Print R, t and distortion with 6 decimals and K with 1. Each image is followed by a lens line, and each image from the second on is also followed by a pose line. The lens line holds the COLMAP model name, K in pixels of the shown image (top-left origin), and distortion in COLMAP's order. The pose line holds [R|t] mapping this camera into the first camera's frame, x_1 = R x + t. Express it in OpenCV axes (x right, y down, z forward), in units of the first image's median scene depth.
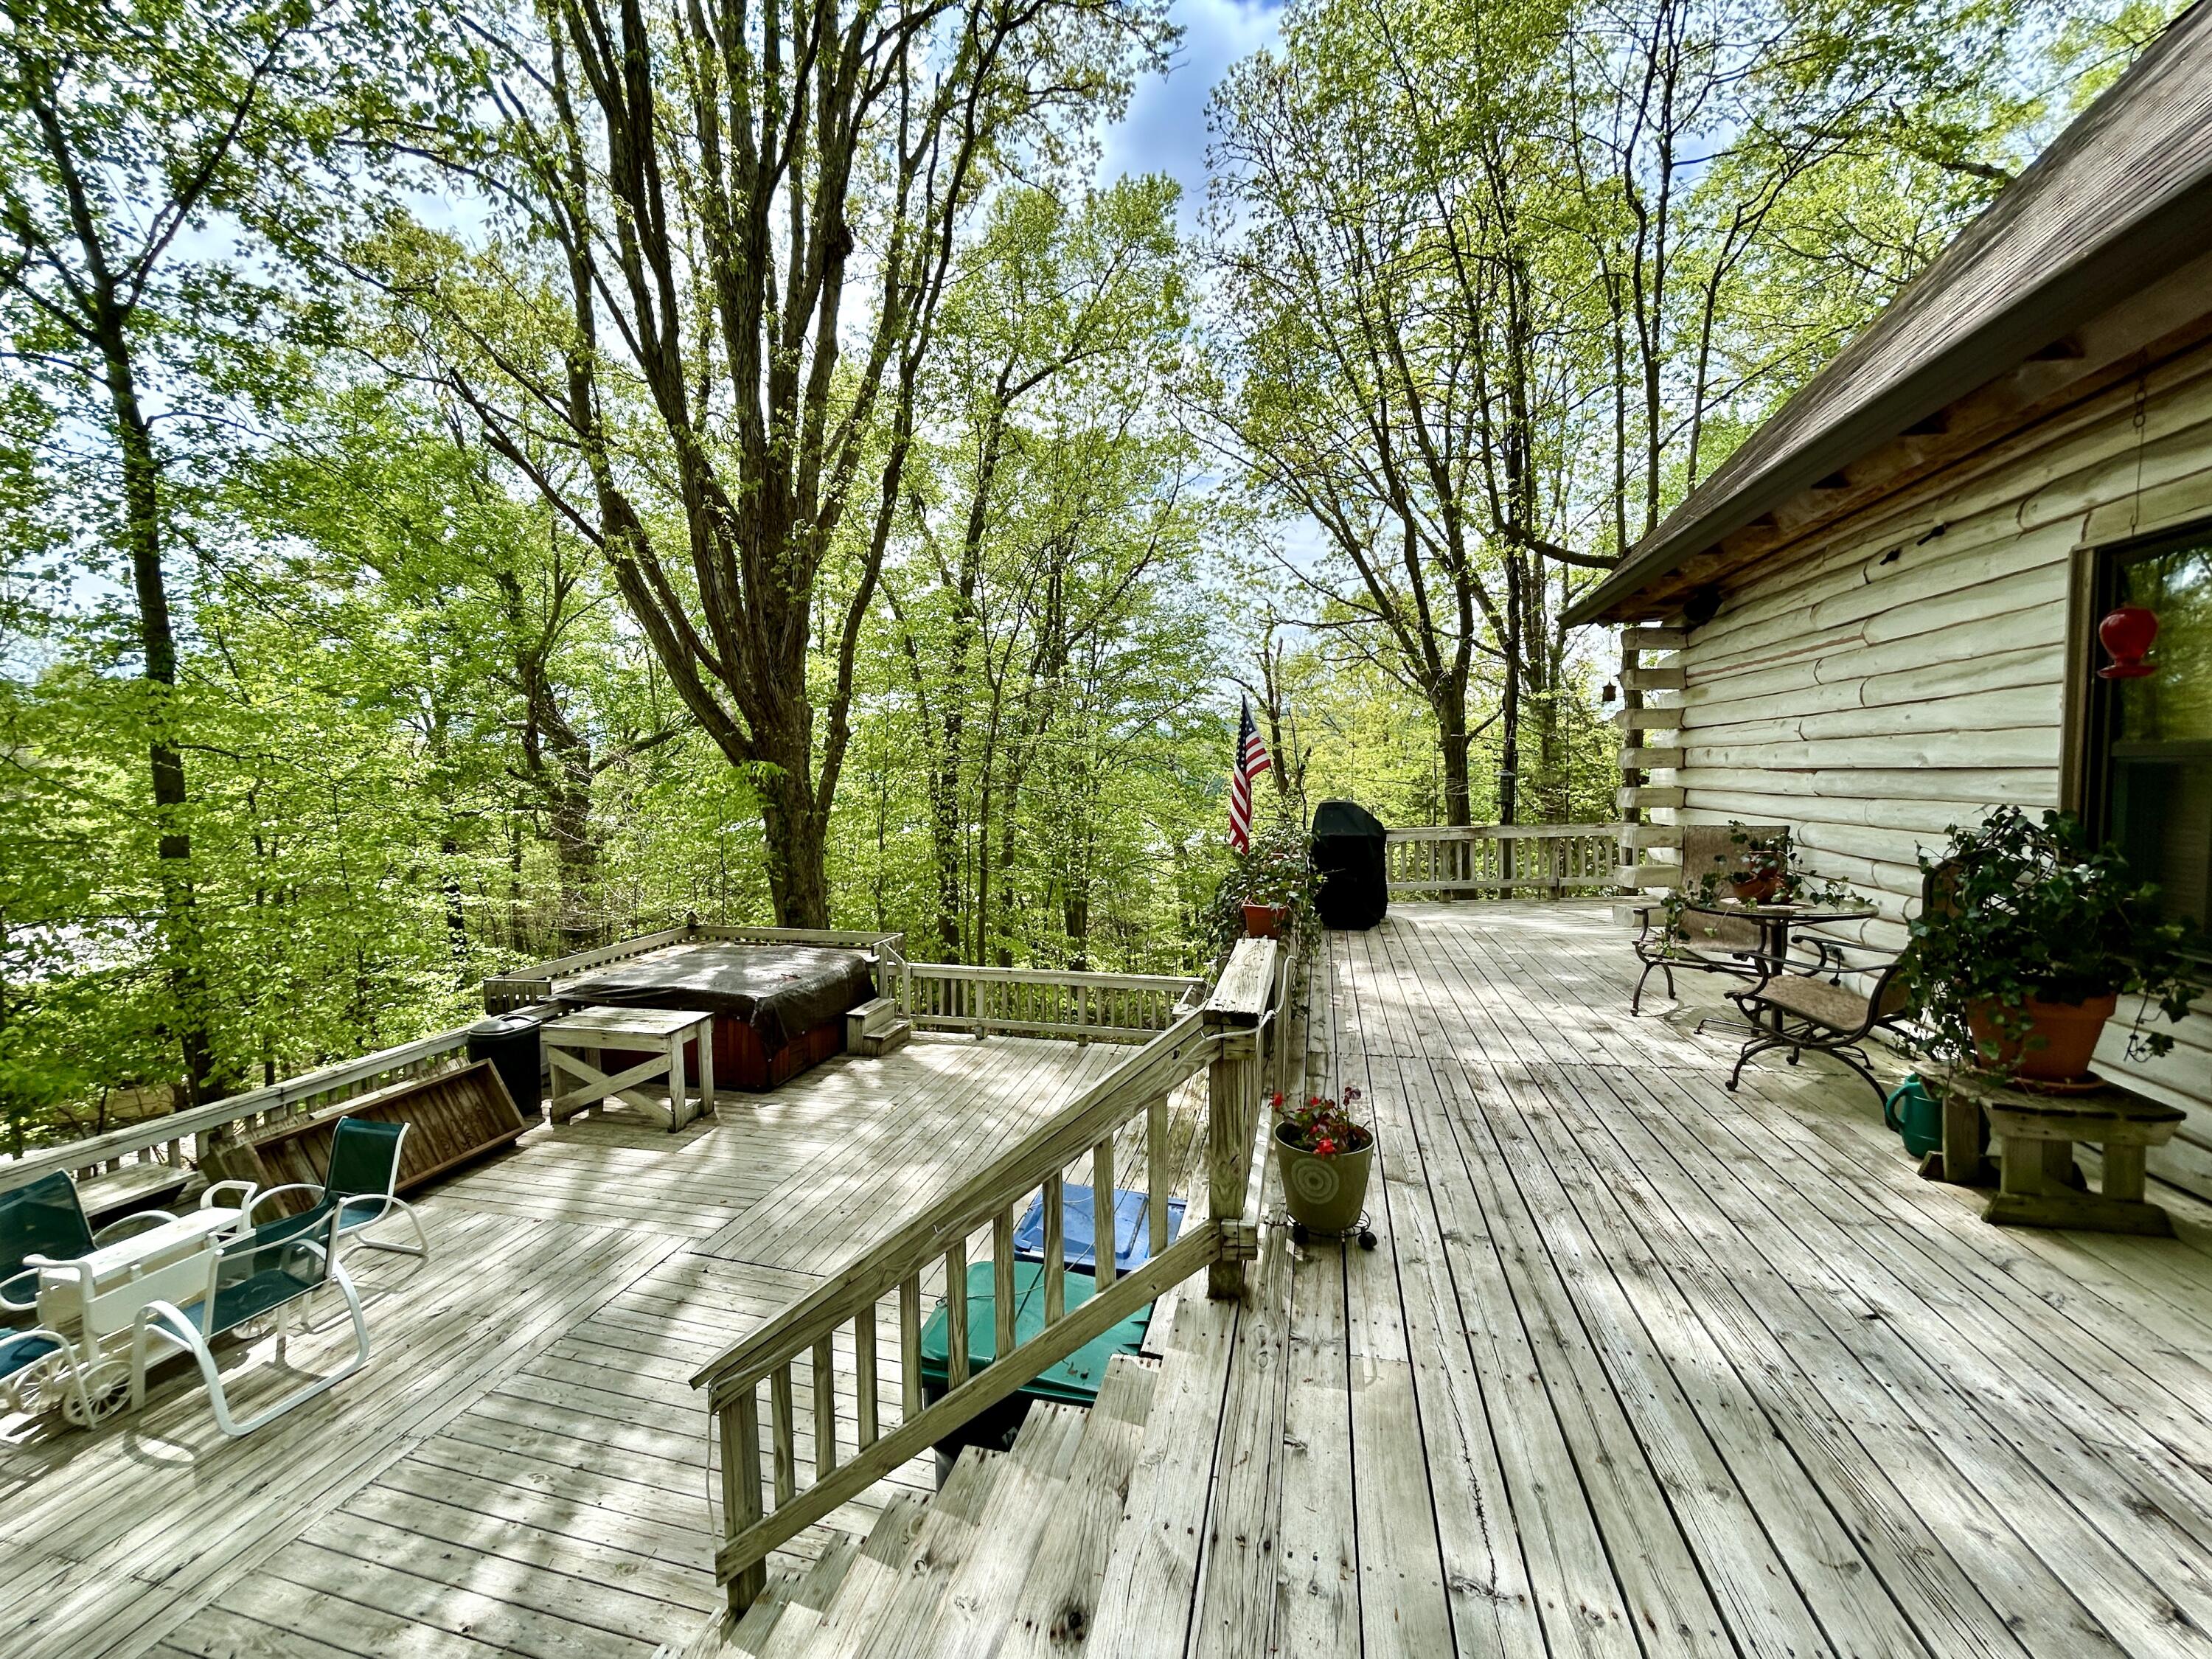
lens RADIAL K [[894.5, 0, 1106.0], [0, 894.5, 829.5], [0, 0, 1]] dist [0.000289, 0.000190]
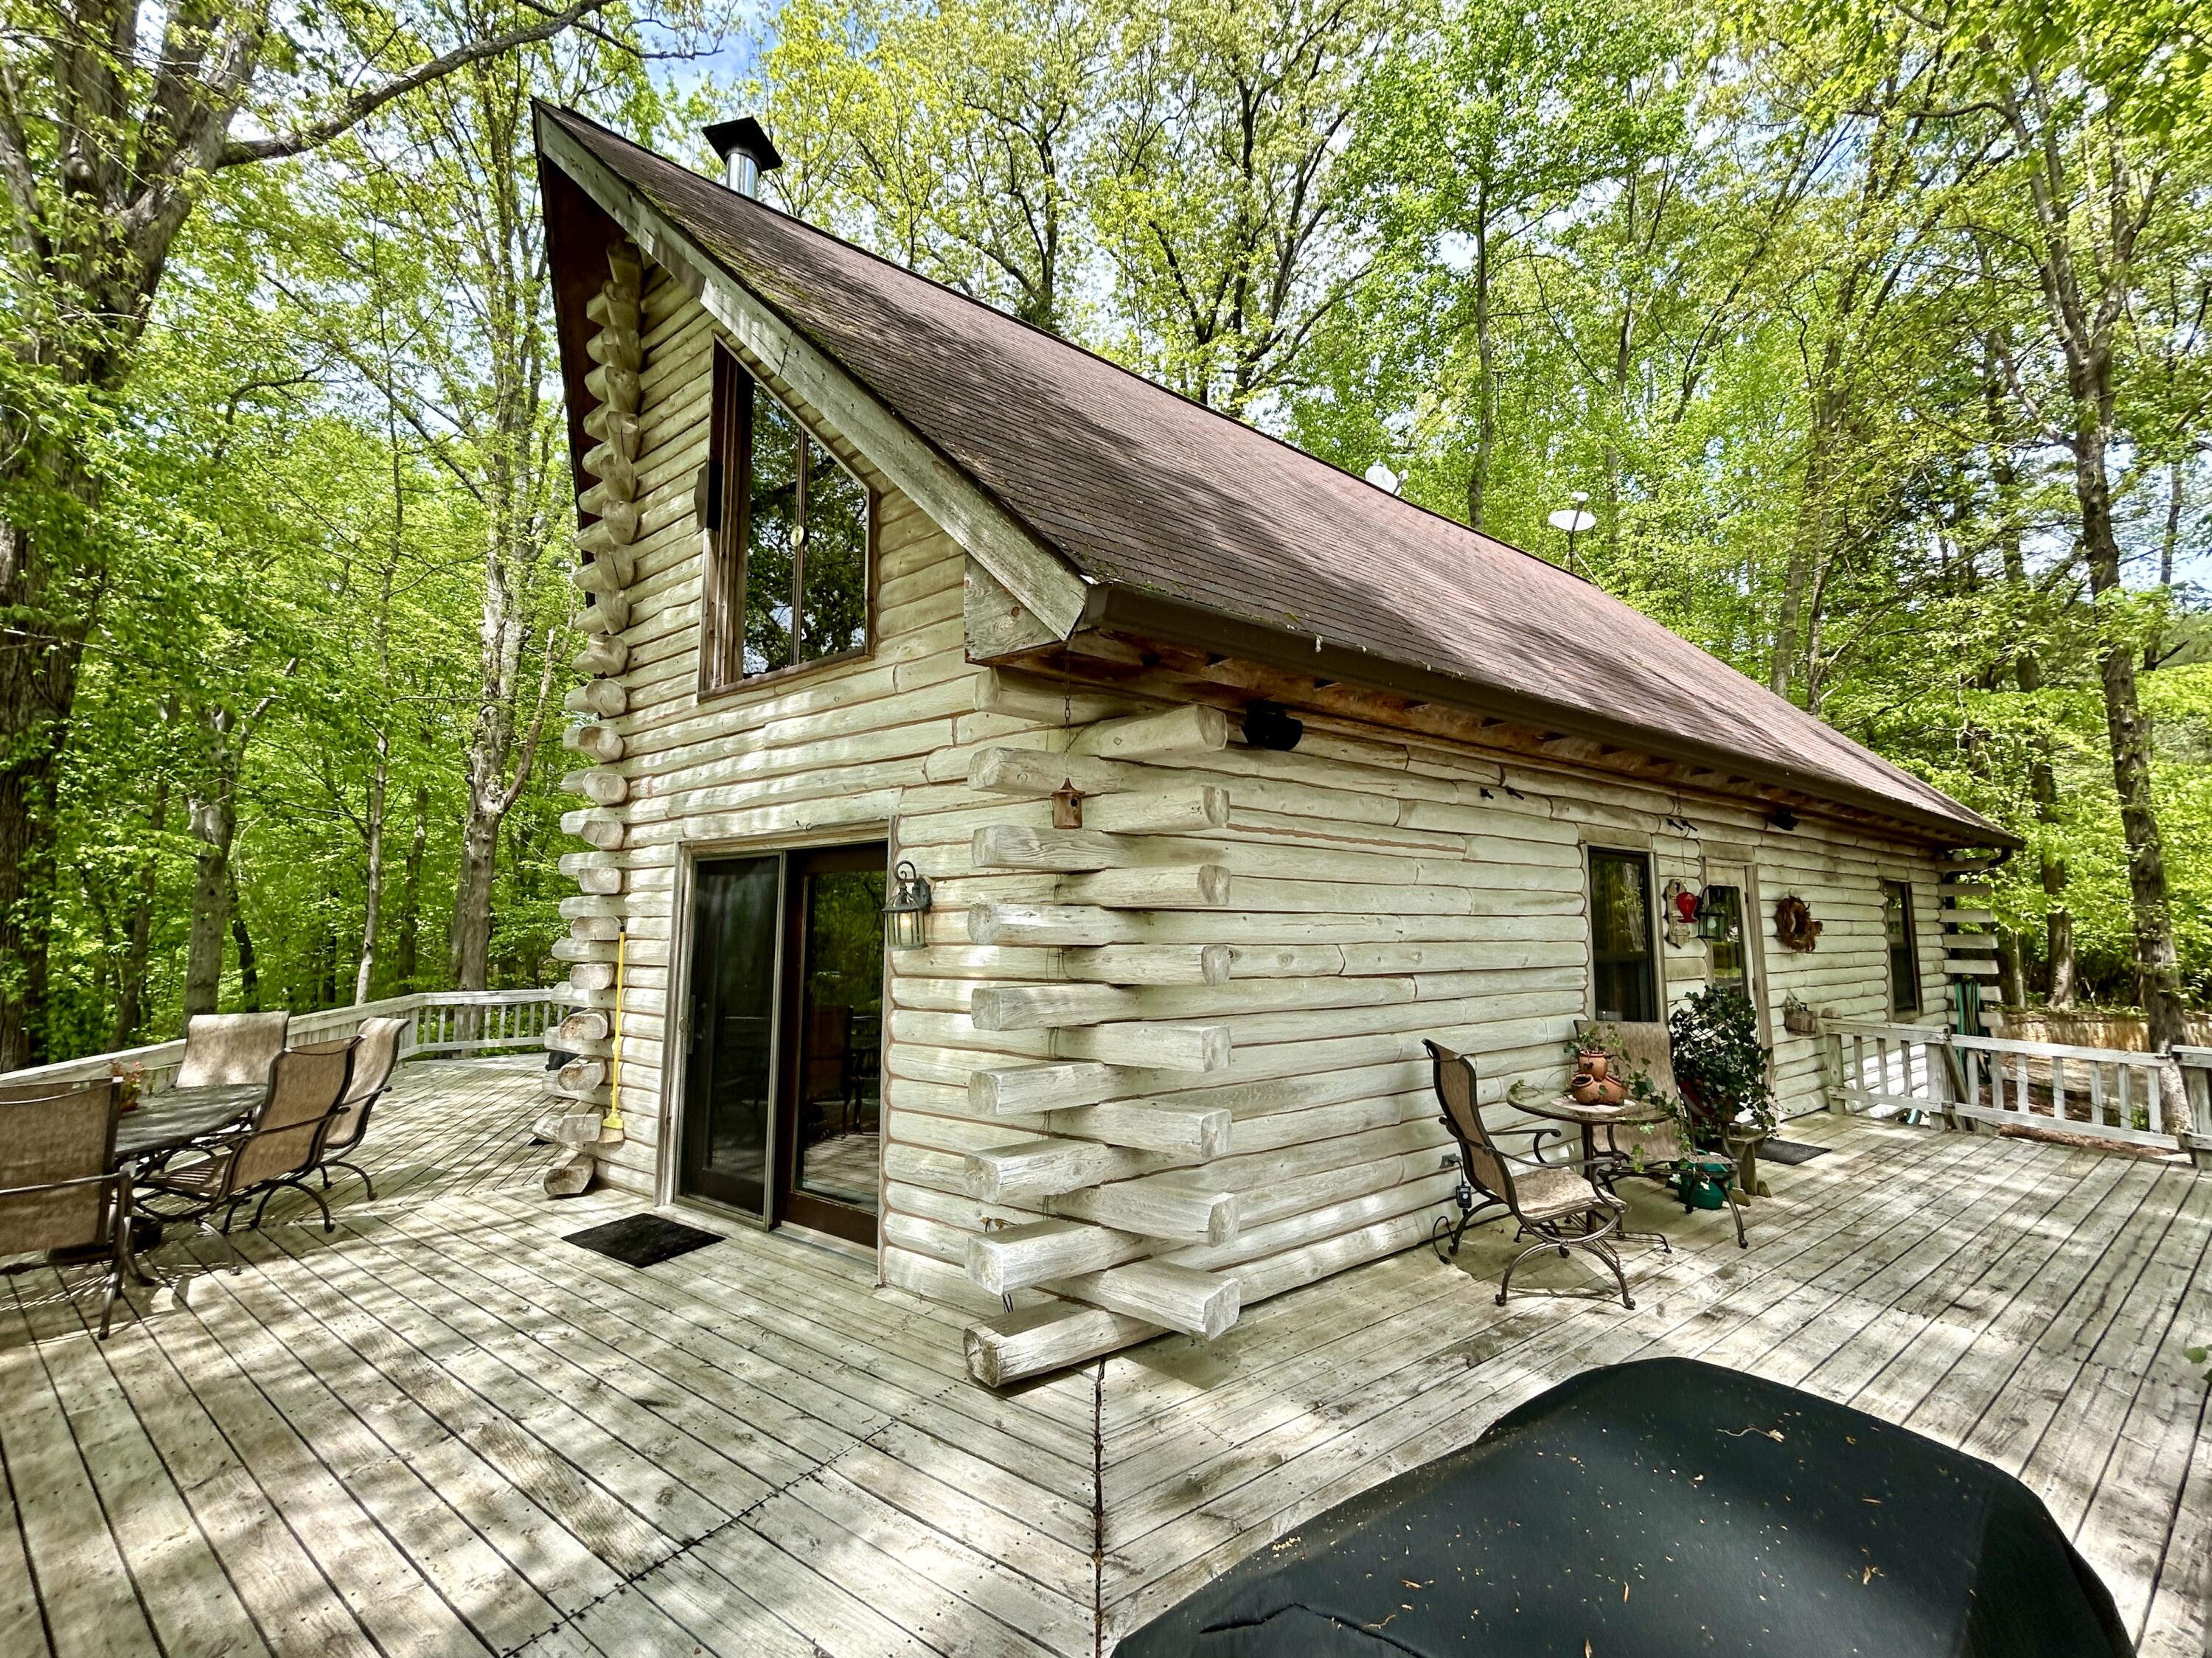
lens RADIAL K [[894.5, 0, 1106.0], [0, 894.5, 829.0], [0, 0, 1]] dist [0.000289, 0.000190]
pose [[-0.762279, 0.085700, 0.641550, 0.476813], [0.049318, 0.996005, -0.074450, -0.185008], [-0.645367, -0.025112, -0.763460, 2.173271]]
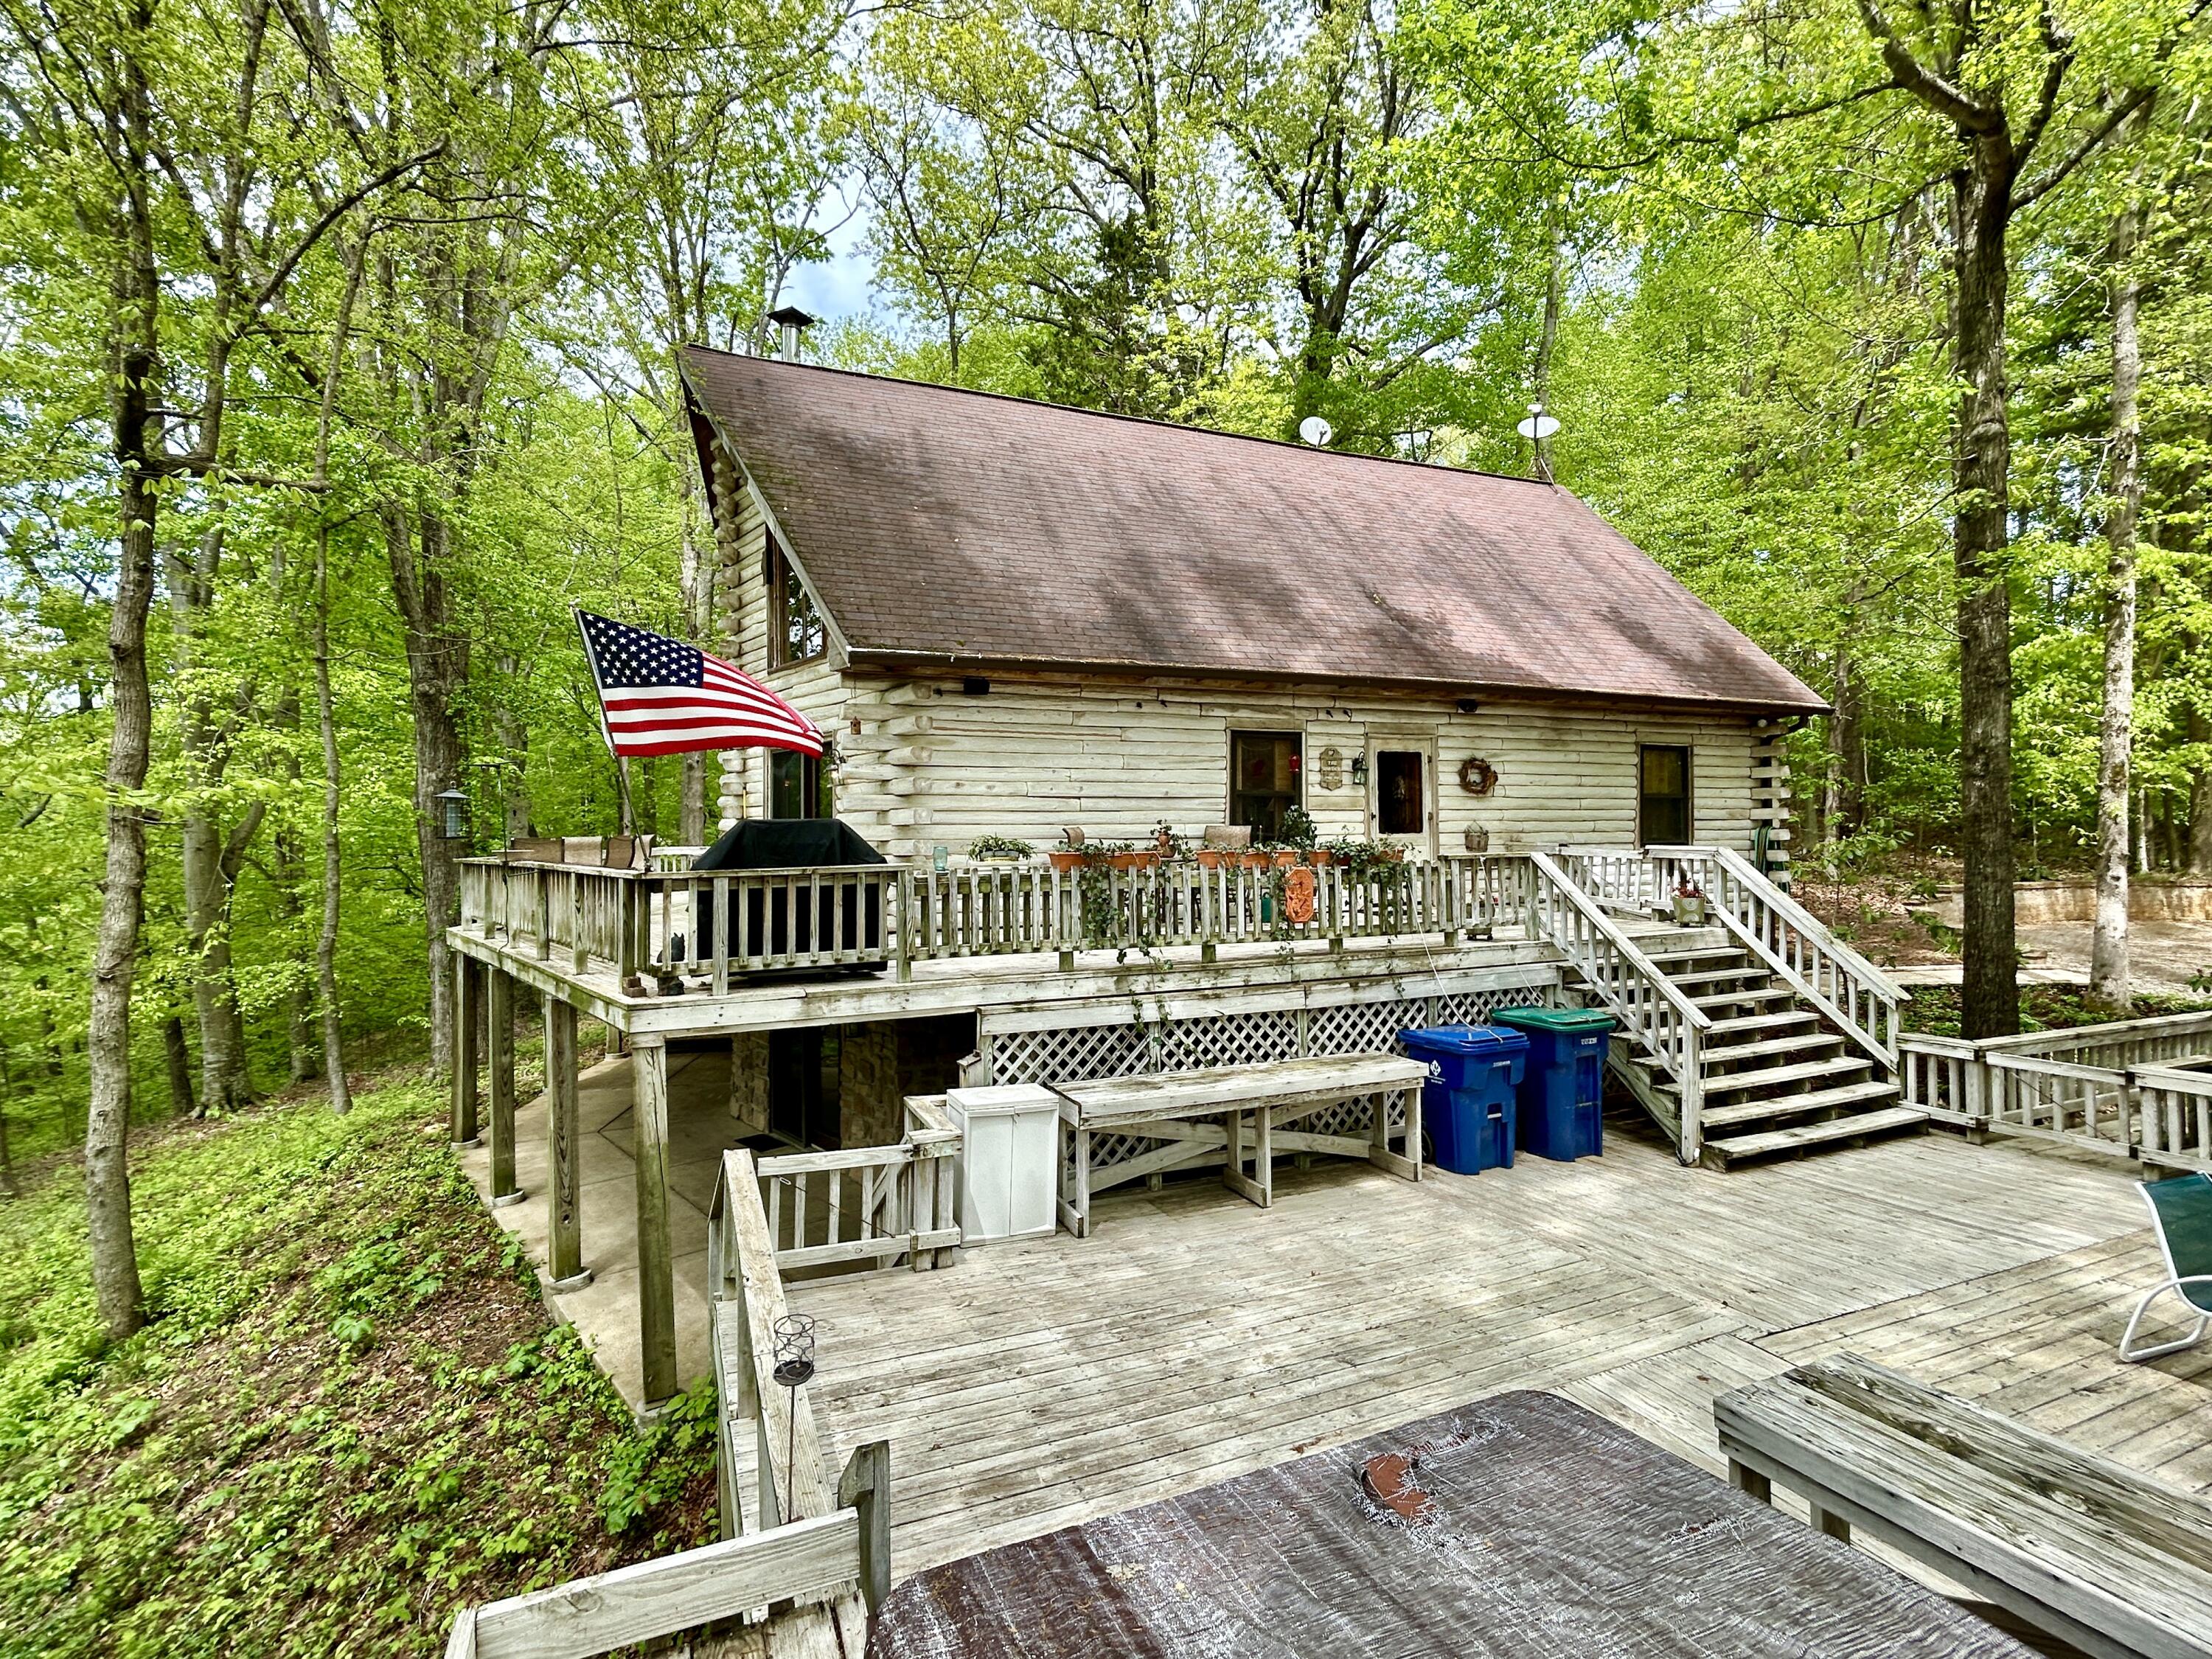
lens RADIAL K [[1016.6, 0, 1106.0], [0, 1016.6, 829.5], [0, 0, 1]] dist [0.001245, 0.000035]
pose [[-0.592732, 0.024471, 0.805028, -1.122555], [0.067395, 0.997540, 0.019299, -0.040590], [-0.802575, 0.065694, -0.592923, 2.544579]]
